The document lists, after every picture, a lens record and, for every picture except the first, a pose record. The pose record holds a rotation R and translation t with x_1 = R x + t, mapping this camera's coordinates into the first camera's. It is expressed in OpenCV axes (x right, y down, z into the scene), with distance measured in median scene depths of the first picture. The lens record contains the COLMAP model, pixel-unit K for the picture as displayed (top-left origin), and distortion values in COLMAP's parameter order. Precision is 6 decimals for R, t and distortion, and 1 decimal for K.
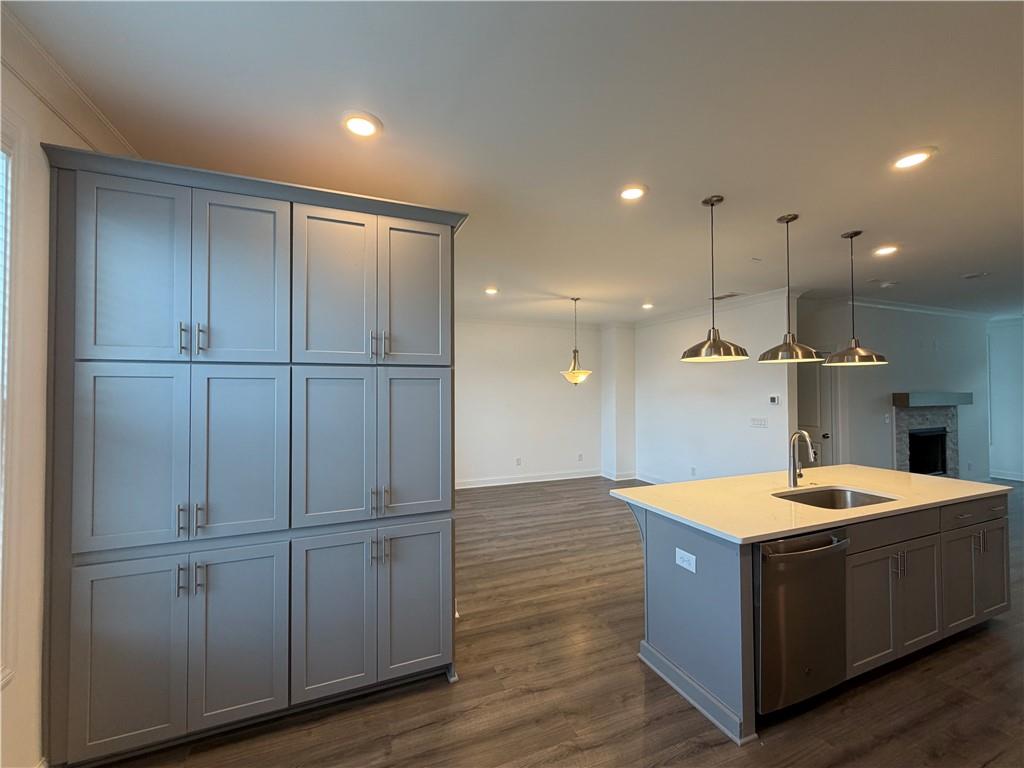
lens RADIAL K [[409.7, 0, 509.5], [0, 409.7, 384.3], [0, 0, 1]] dist [0.000930, -0.000152]
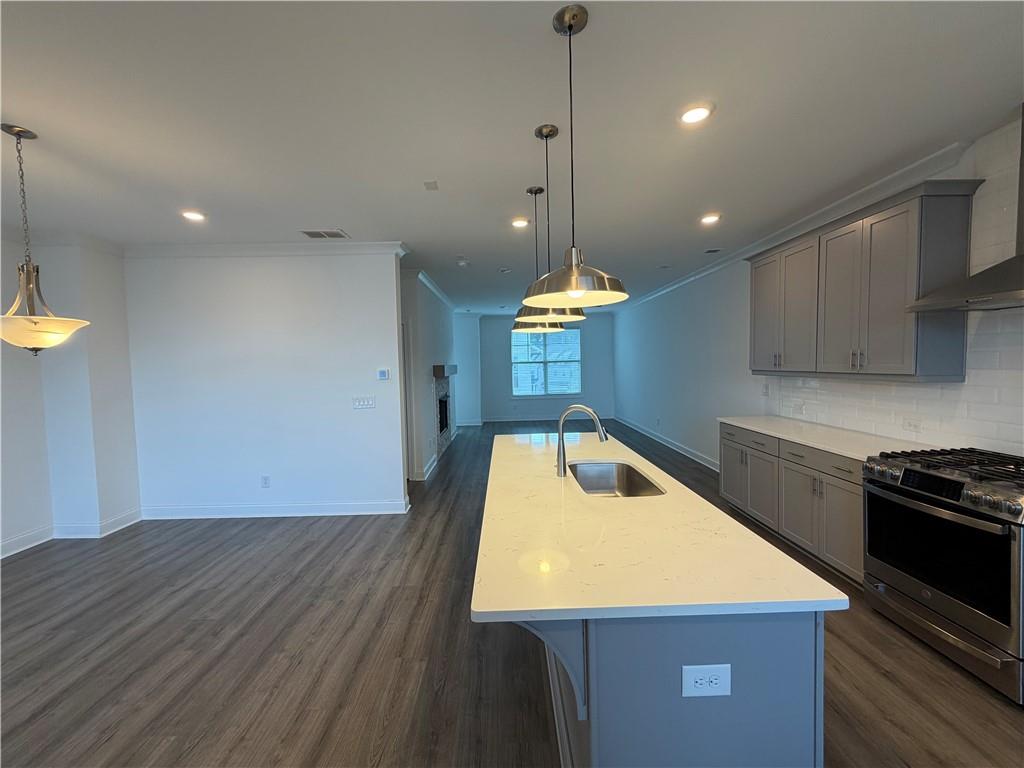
lens RADIAL K [[409.7, 0, 509.5], [0, 409.7, 384.3], [0, 0, 1]] dist [0.000930, -0.000152]
pose [[0.361731, -0.054069, 0.930713, -0.050451], [0.005996, 0.998431, 0.055673, 0.013745], [-0.932263, -0.014558, 0.361487, 0.464435]]
